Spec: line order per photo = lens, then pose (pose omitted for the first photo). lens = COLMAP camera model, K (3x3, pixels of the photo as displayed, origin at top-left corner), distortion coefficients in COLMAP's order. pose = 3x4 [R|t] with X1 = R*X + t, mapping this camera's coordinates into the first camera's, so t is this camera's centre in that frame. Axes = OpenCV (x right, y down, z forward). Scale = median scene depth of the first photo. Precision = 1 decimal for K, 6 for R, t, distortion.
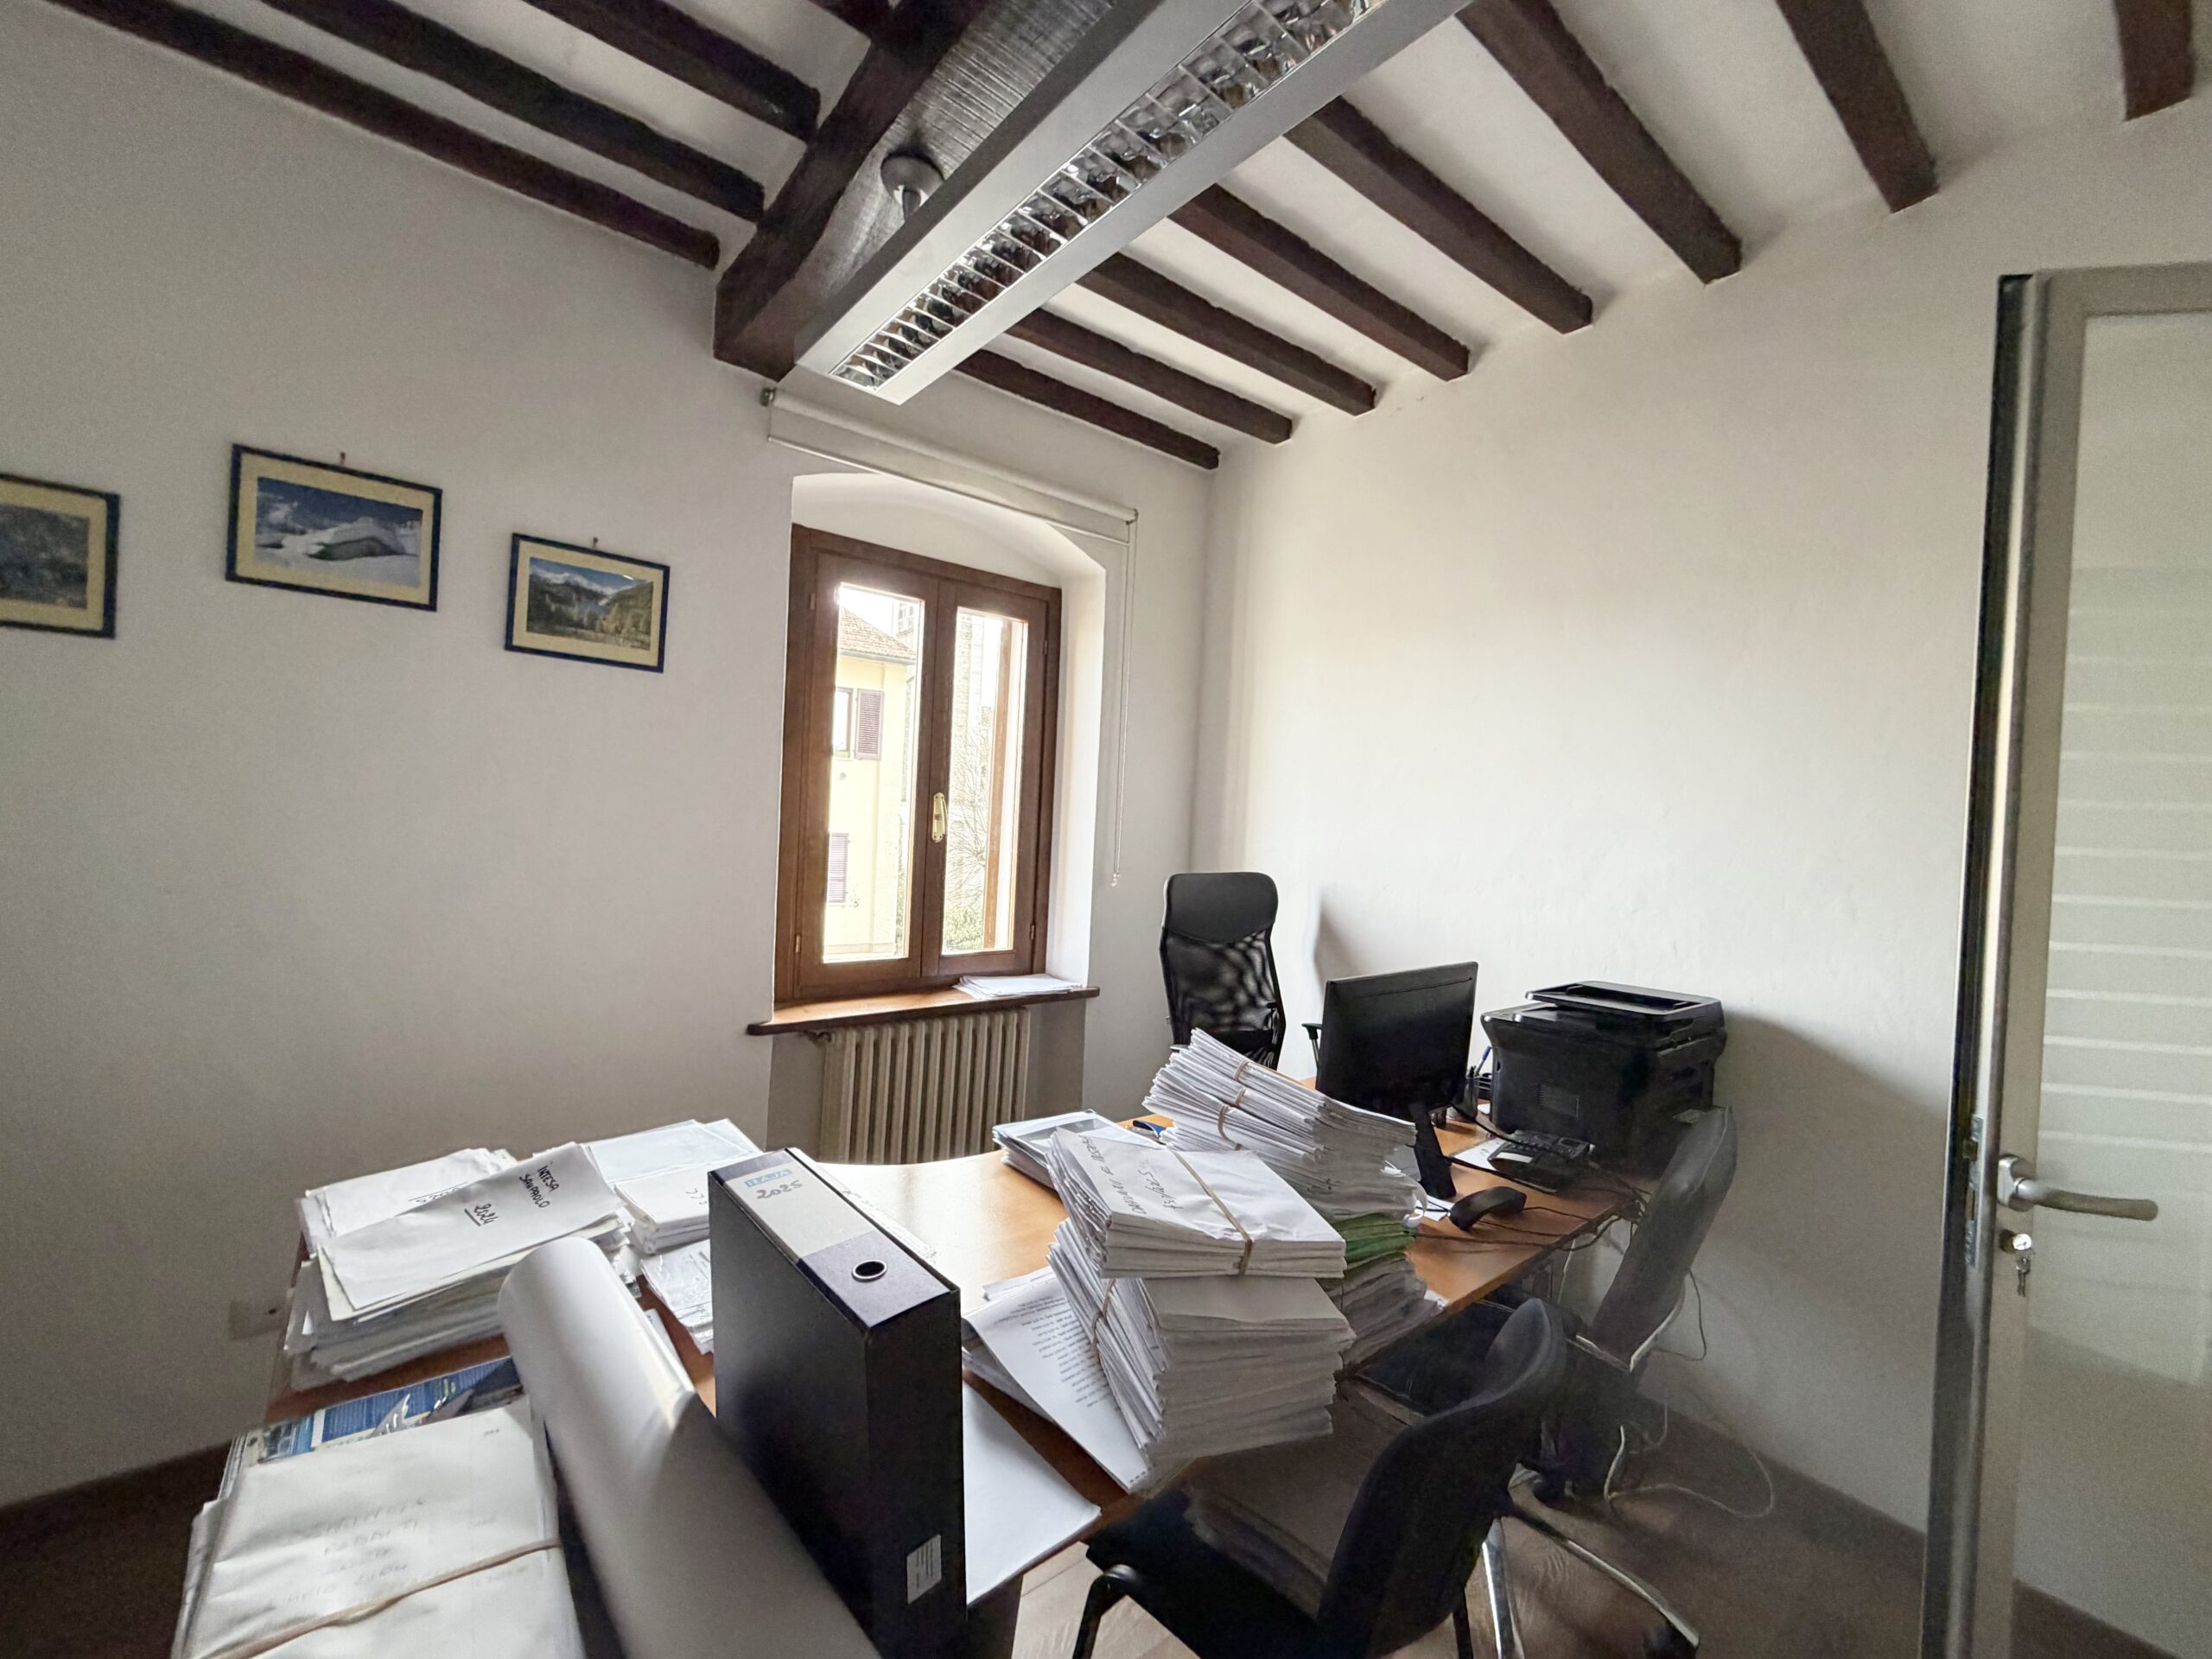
lens RADIAL K [[878.6, 0, 1100.0], [0, 878.6, 828.0], [0, 0, 1]] dist [-0.000464, 0.000313]
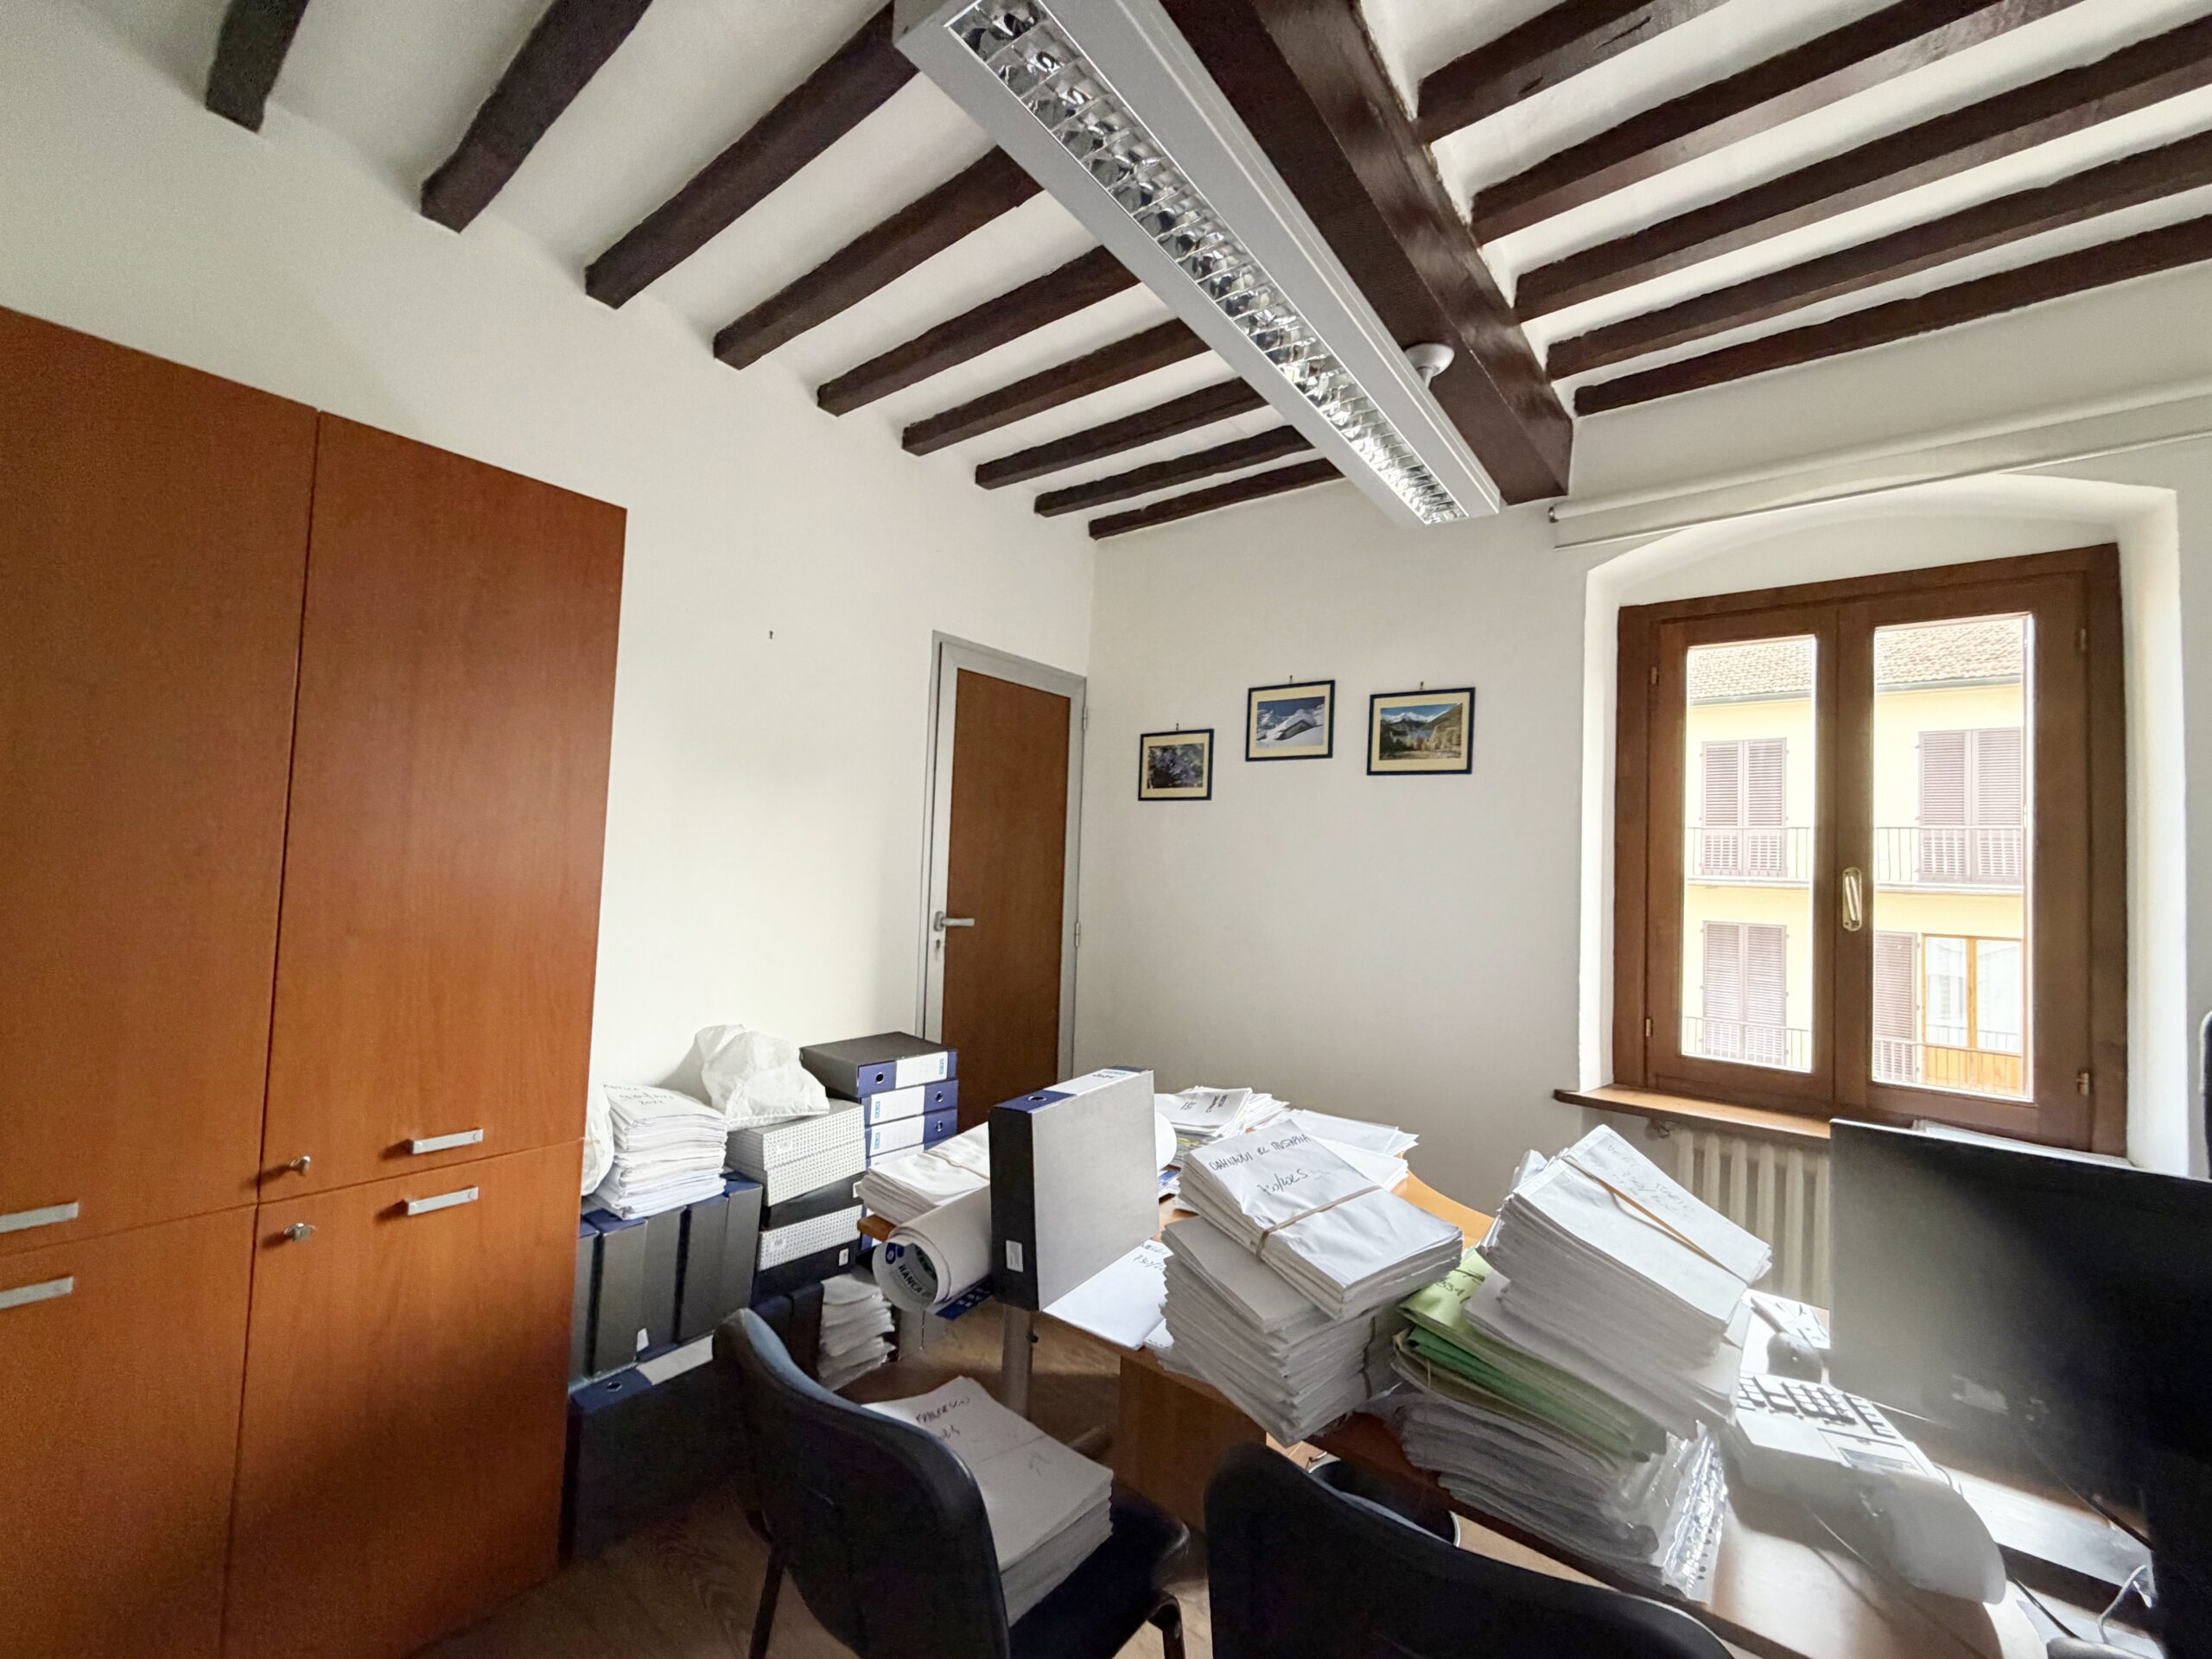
lens RADIAL K [[878.6, 0, 1100.0], [0, 878.6, 828.0], [0, 0, 1]] dist [-0.000464, 0.000313]
pose [[0.230276, -0.076124, -0.970143, 0.595651], [-0.037934, 0.995476, -0.087116, 0.026131], [0.972386, 0.056862, 0.226346, 0.235140]]
